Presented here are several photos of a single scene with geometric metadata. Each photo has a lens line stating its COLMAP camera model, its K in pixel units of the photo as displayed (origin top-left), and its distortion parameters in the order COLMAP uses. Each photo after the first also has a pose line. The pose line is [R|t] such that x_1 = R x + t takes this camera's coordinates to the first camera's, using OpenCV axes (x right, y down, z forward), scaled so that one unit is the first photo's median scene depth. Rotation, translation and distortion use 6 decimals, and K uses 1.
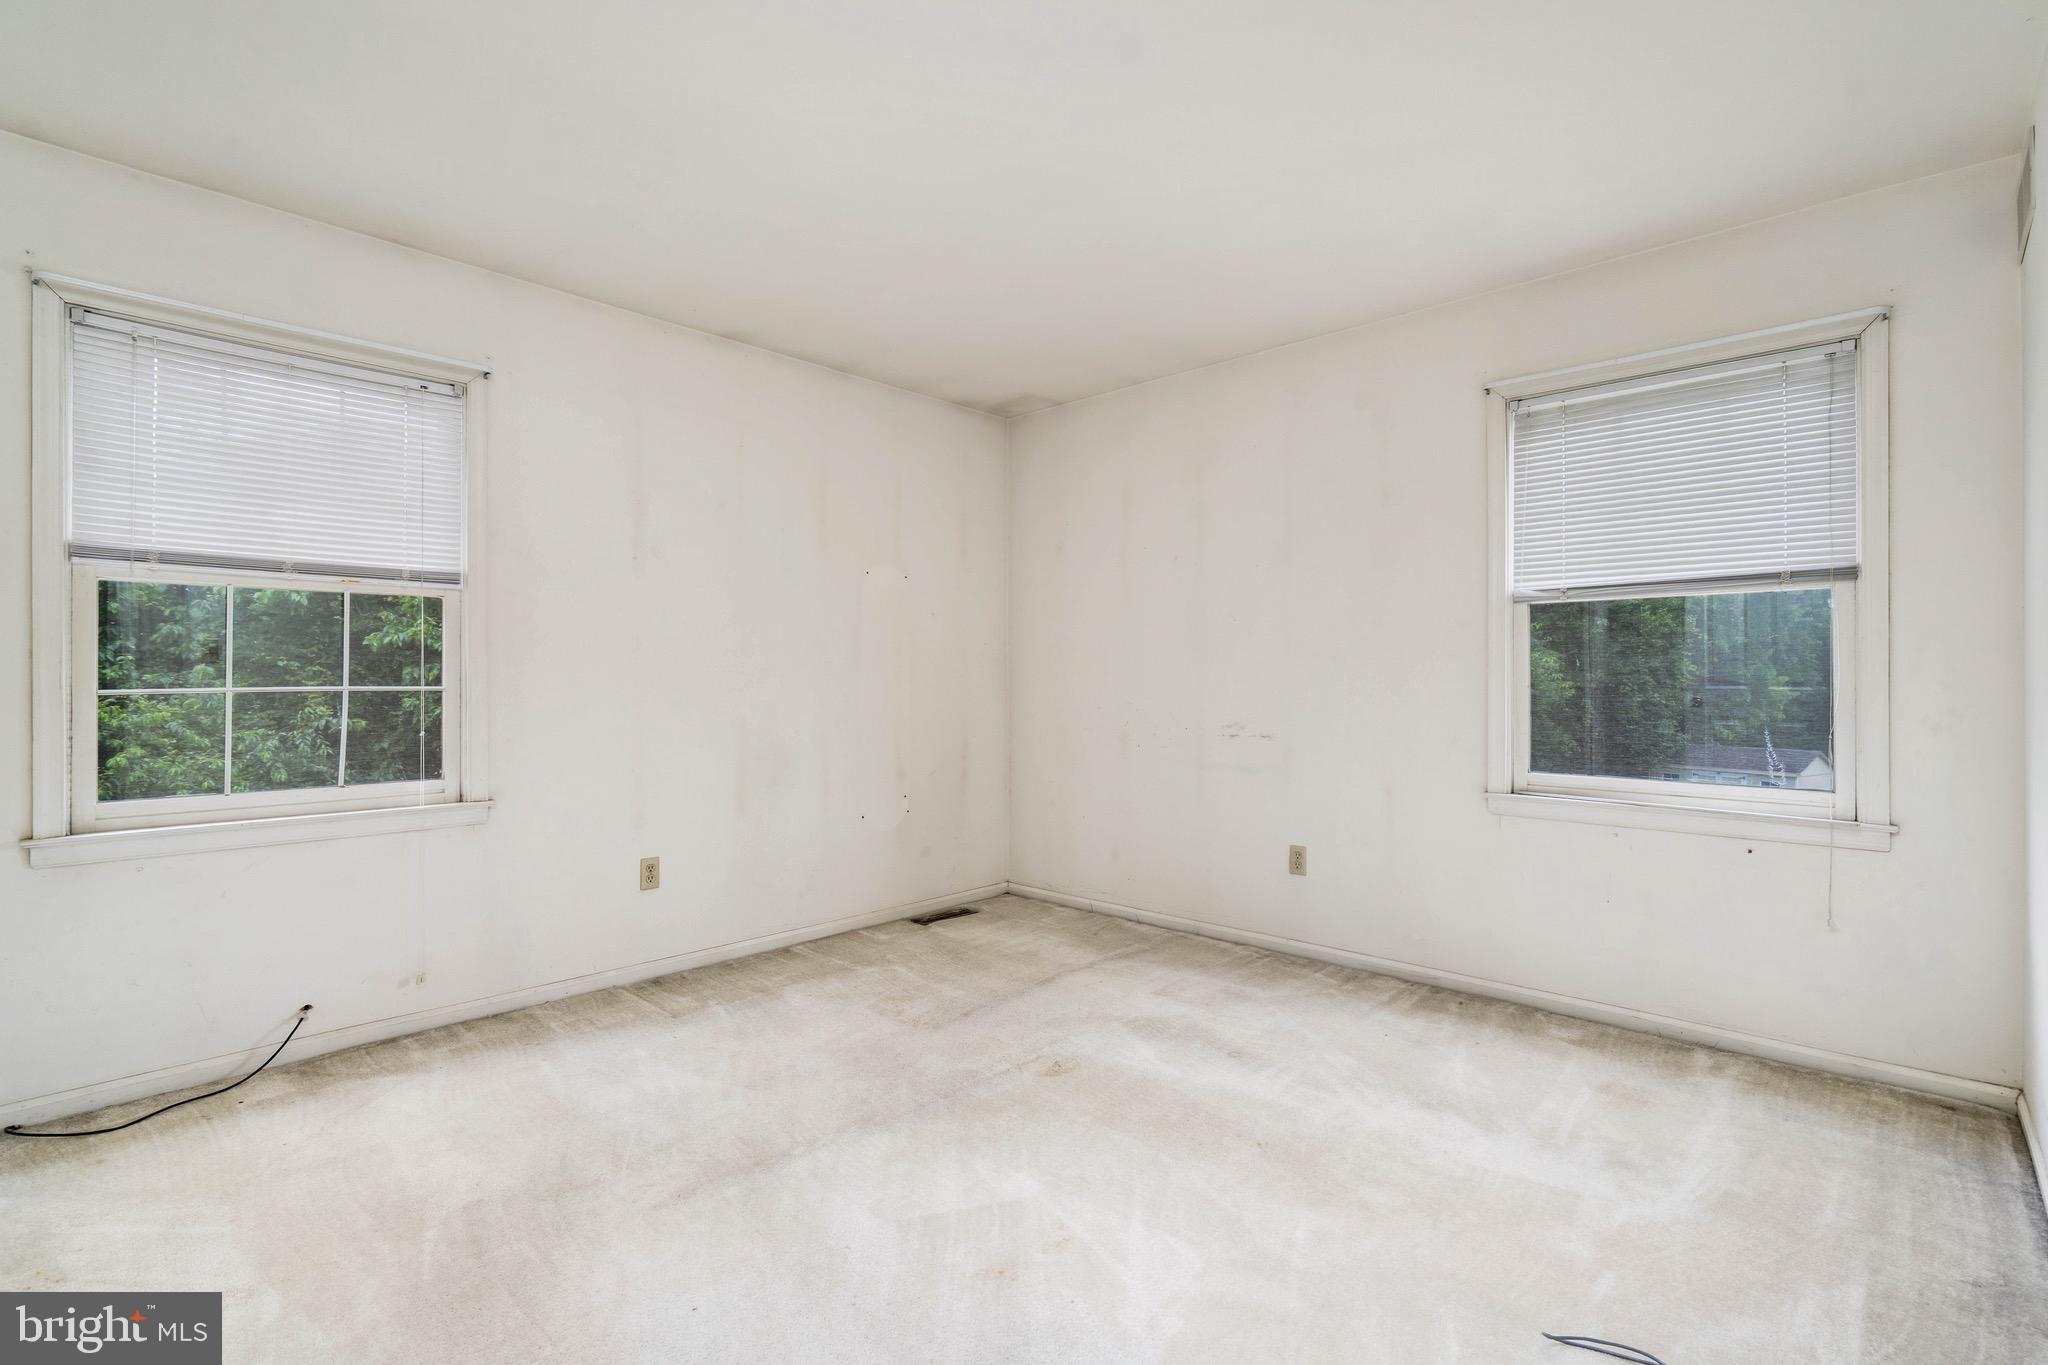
lens RADIAL K [[940.1, 0, 1023.4], [0, 940.1, 678.2], [0, 0, 1]] dist [-0.005132, 0.004066]
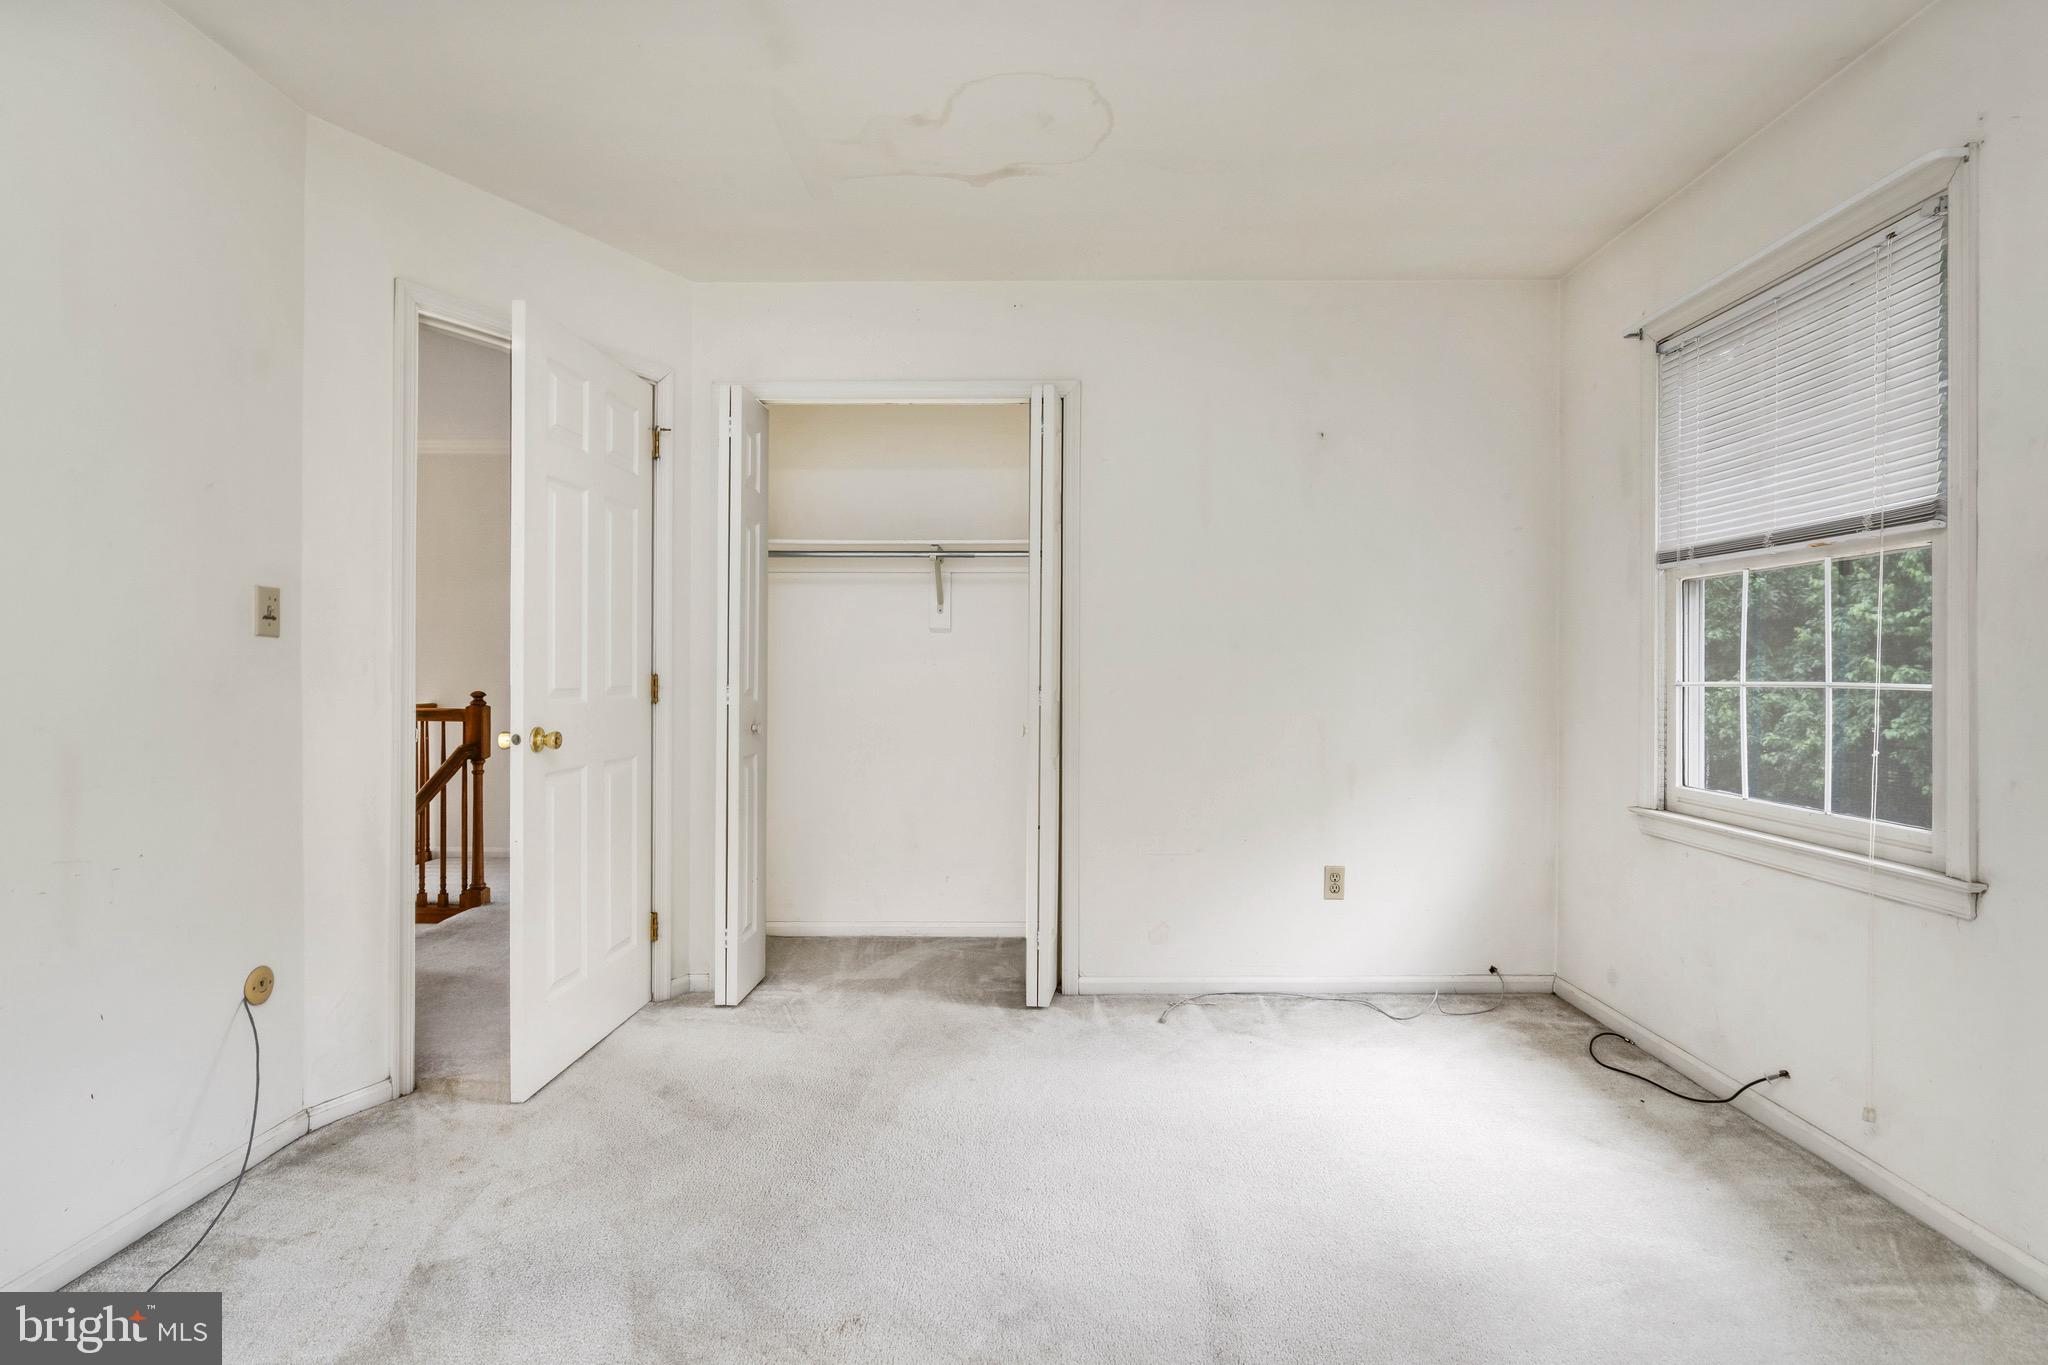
lens RADIAL K [[940.1, 0, 1019.5], [0, 940.1, 675.4], [0, 0, 1]] dist [-0.005132, 0.004066]
pose [[-0.722418, 0.001113, -0.691456, 0.291518], [-0.002373, 0.999989, 0.004089, 0.001575], [0.691452, 0.004595, -0.722407, 1.144137]]
